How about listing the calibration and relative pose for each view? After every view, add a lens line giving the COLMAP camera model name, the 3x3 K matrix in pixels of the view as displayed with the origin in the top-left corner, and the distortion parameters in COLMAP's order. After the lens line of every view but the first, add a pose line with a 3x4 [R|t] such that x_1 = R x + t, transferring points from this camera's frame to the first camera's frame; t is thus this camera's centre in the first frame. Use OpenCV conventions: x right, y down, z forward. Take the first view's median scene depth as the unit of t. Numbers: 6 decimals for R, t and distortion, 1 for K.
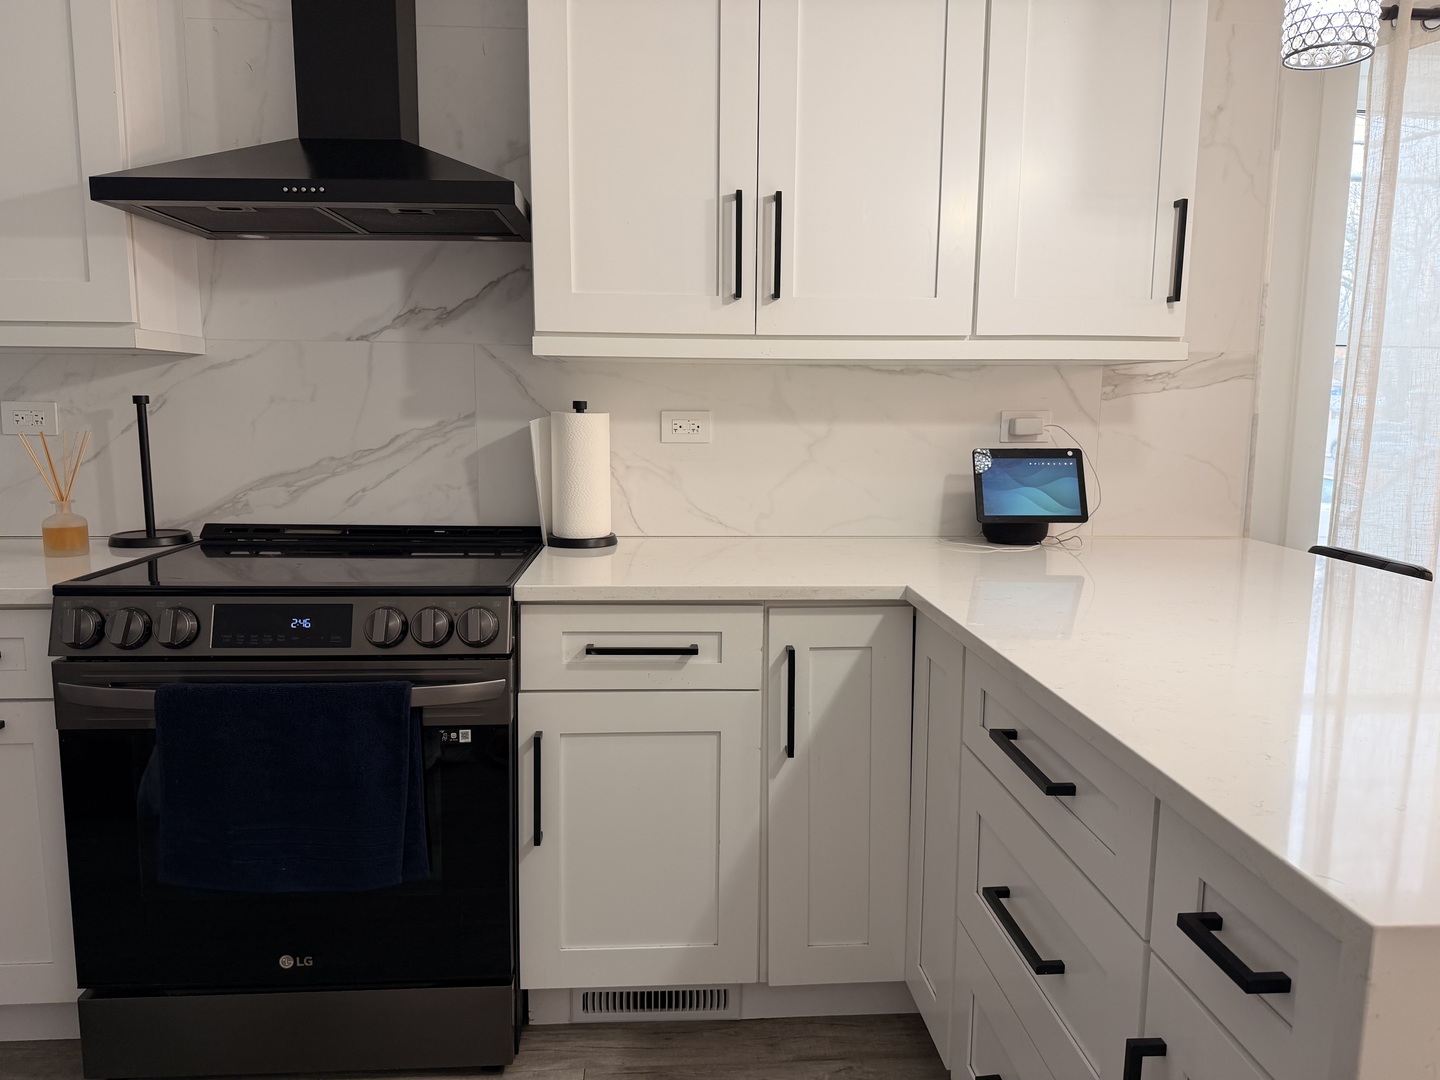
lens RADIAL K [[1139.9, 0, 720.0], [0, 1139.9, 540.0], [0, 0, 1]] dist [0.009807, 0.001744]
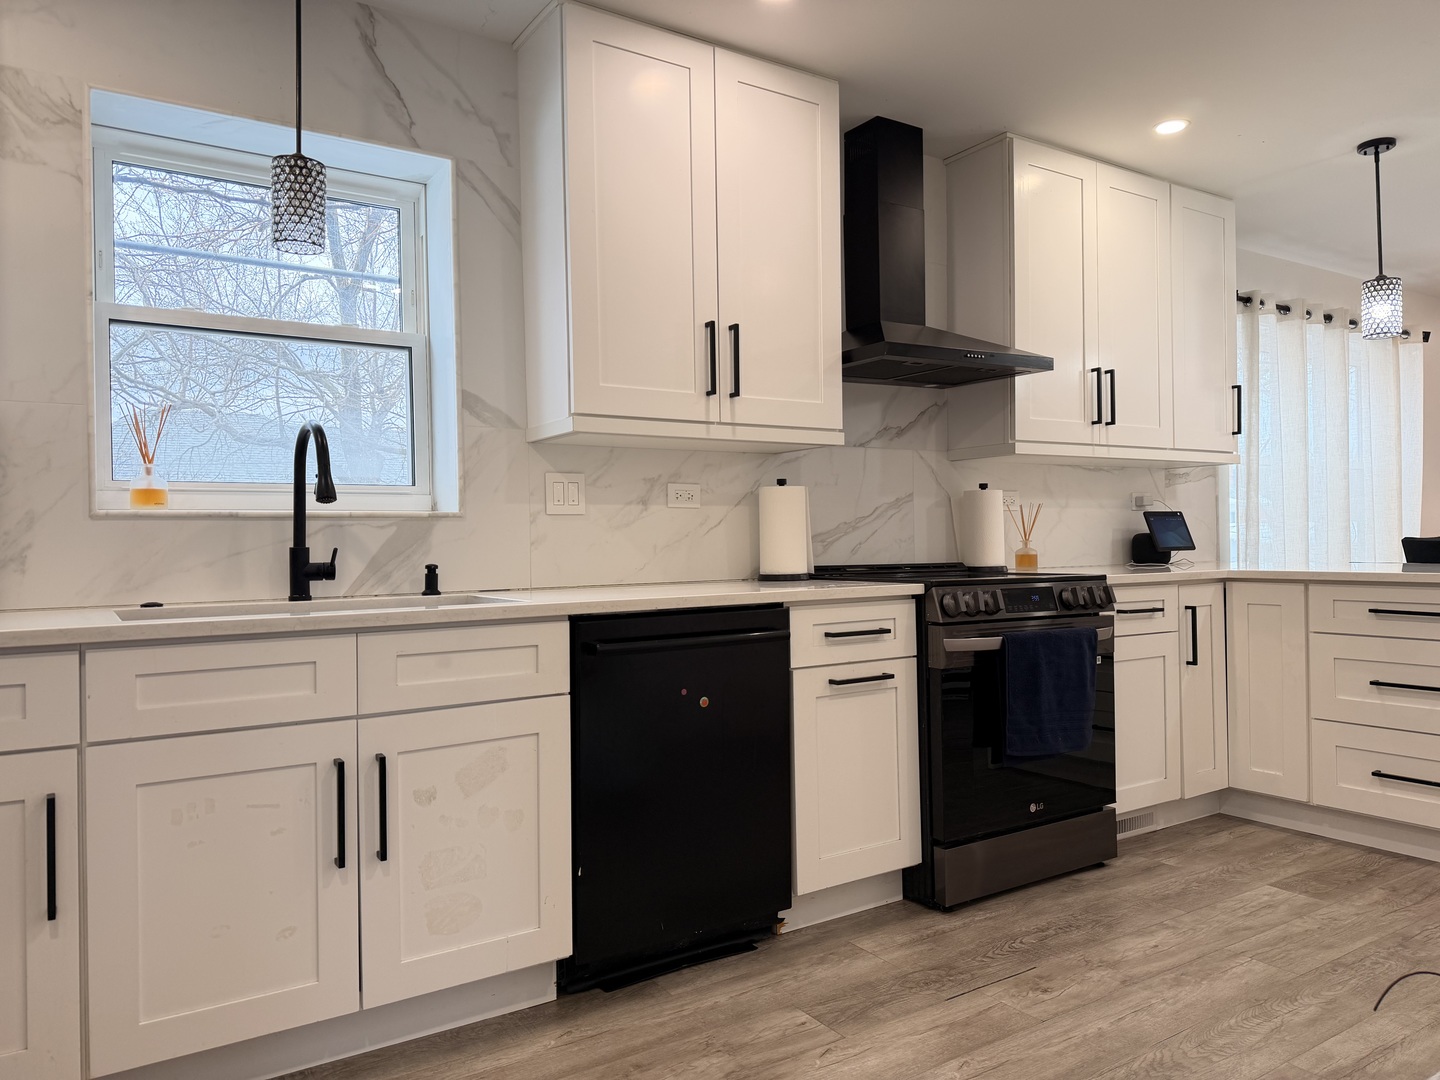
lens RADIAL K [[1021.2, 0, 720.0], [0, 1021.2, 540.0], [0, 0, 1]] dist [0.005373, -0.000522]
pose [[0.877813, -0.022437, 0.478477, -1.154204], [0.084869, 0.990384, -0.109260, 0.085970], [-0.471425, 0.136518, 0.871276, -0.096513]]
